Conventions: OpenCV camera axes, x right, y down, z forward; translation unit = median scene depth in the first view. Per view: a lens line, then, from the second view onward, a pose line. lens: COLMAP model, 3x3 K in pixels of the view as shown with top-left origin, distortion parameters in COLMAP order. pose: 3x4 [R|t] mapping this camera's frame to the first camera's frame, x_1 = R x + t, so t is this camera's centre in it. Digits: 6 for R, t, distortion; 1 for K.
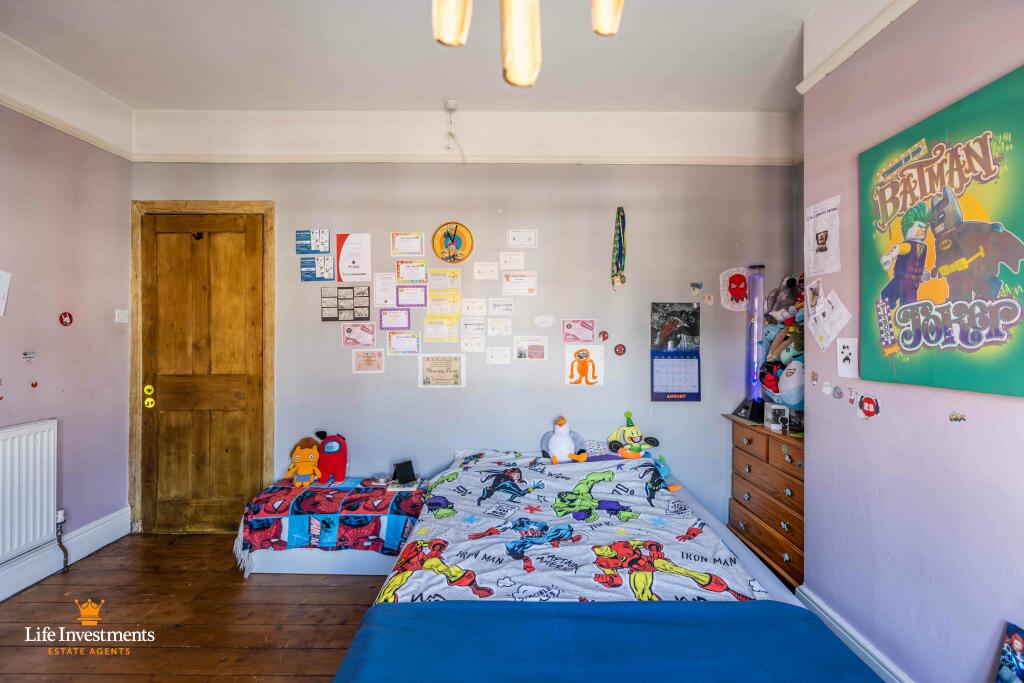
lens RADIAL K [[456.9, 0, 508.6], [0, 456.9, 327.4], [0, 0, 1]] dist [-0.000248, -0.000048]
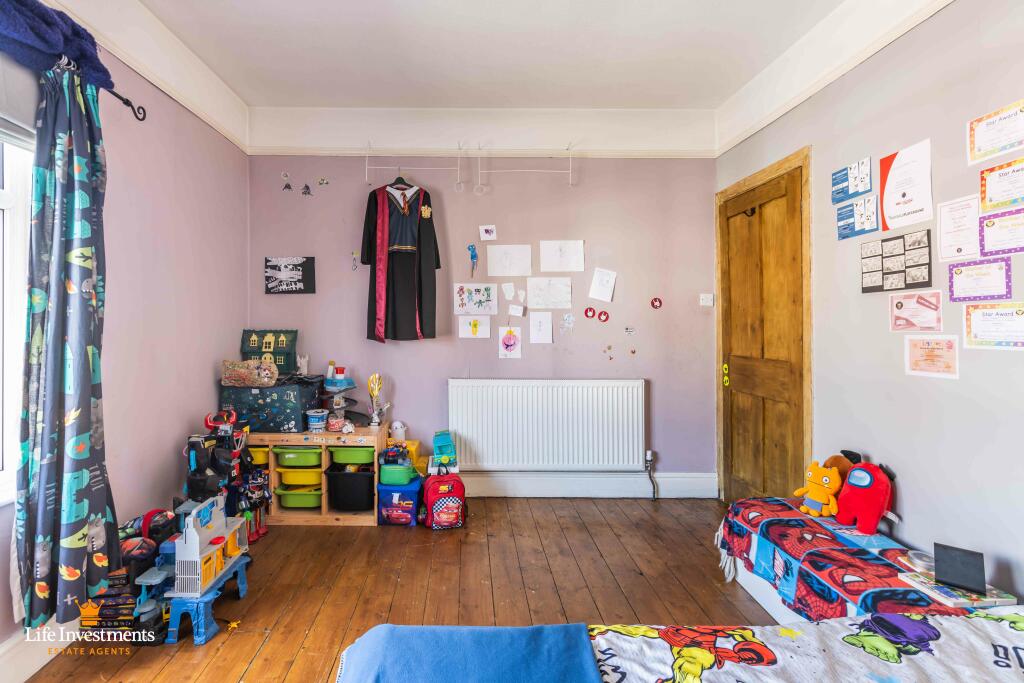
lens RADIAL K [[469.6, 0, 471.6], [0, 469.6, 319.6], [0, 0, 1]] dist [-0.000798, -0.000331]
pose [[0.011104, -0.006153, -0.999919, 0.291266], [0.001571, 0.999980, -0.006136, 0.029603], [0.999937, -0.001502, 0.011113, 0.403647]]
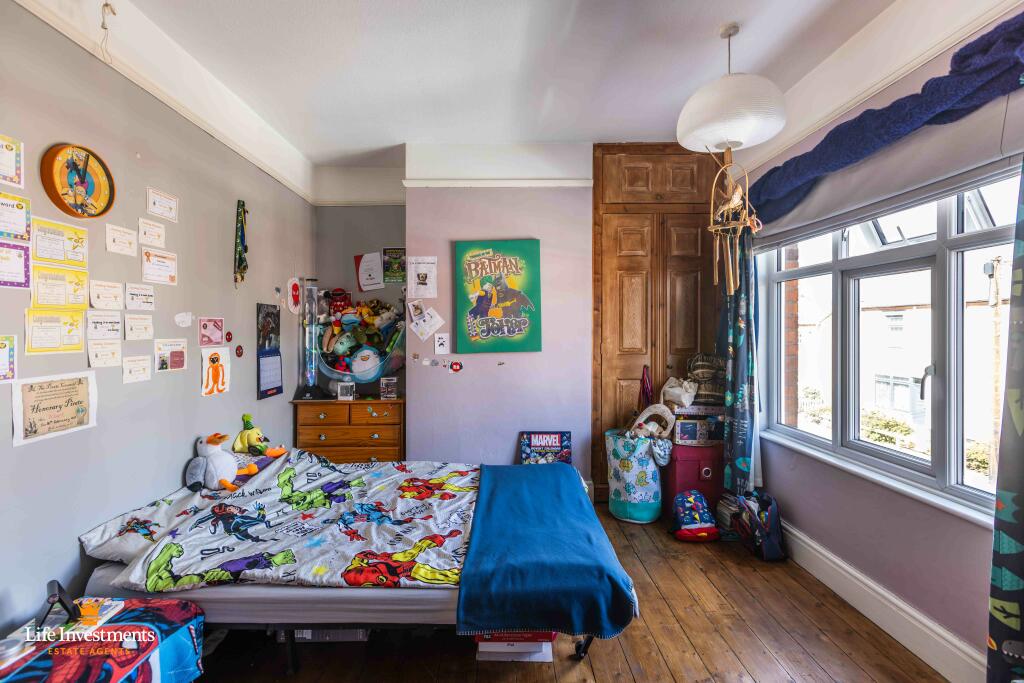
lens RADIAL K [[456.9, 0, 508.6], [0, 456.9, 327.4], [0, 0, 1]] dist [-0.000248, -0.000048]
pose [[-0.022616, -0.000177, 0.999744, -0.718228], [-0.002022, 0.999998, 0.000132, -0.001524], [-0.999742, -0.002018, -0.022616, 0.466982]]
